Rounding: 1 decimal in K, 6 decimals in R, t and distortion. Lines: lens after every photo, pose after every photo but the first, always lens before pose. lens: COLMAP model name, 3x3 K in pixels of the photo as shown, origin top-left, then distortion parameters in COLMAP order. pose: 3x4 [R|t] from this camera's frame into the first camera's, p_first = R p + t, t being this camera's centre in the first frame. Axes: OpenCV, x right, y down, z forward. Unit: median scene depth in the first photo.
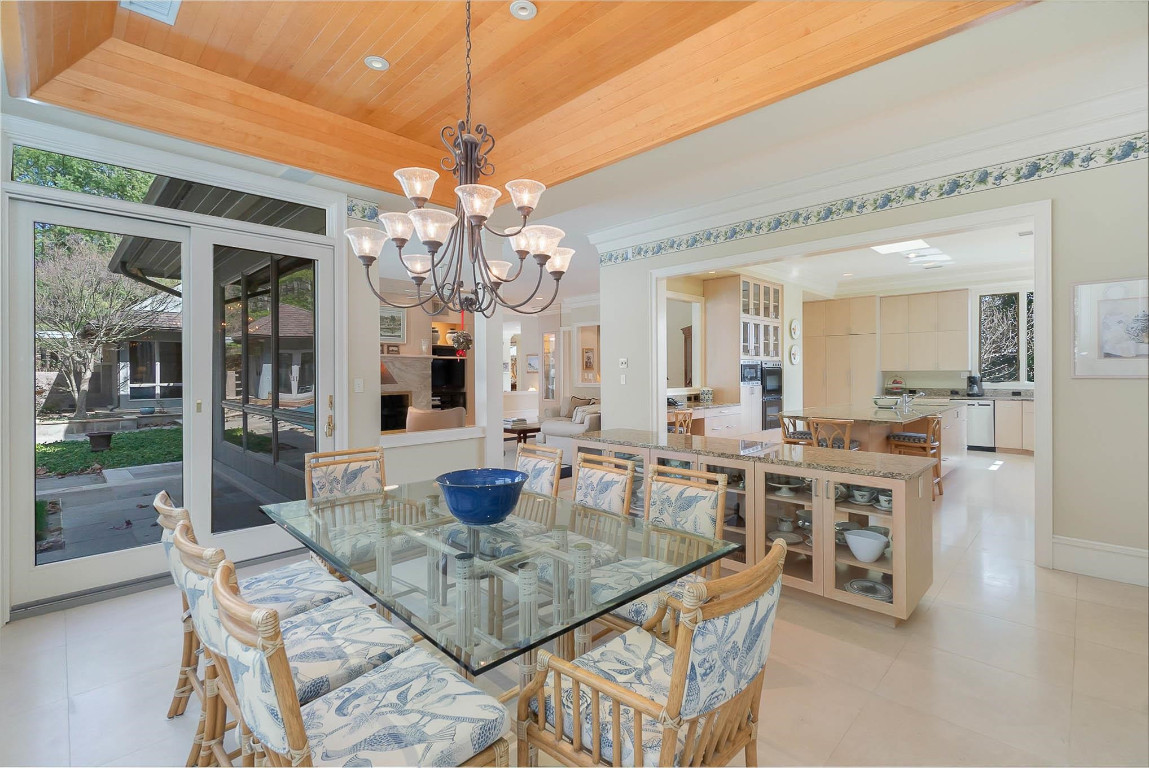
lens RADIAL K [[504.0, 0, 576.3], [0, 504.0, 377.5], [0, 0, 1]] dist [-0.001562, -0.000283]
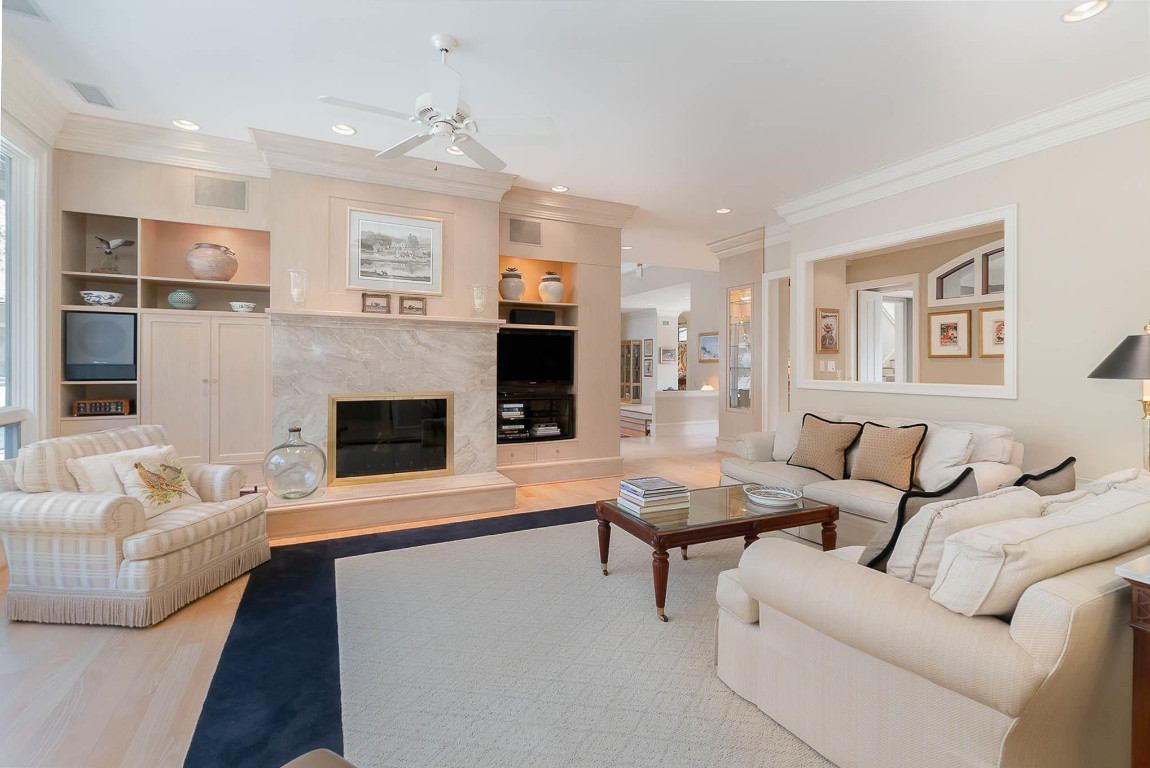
lens RADIAL K [[504.5, 0, 577.5], [0, 504.5, 372.5], [0, 0, 1]] dist [-0.001562, -0.000283]
pose [[0.942811, 0.010551, -0.333160, -0.046817], [-0.010014, 0.999944, 0.003328, 0.004824], [0.333177, 0.000199, 0.942864, 0.534070]]
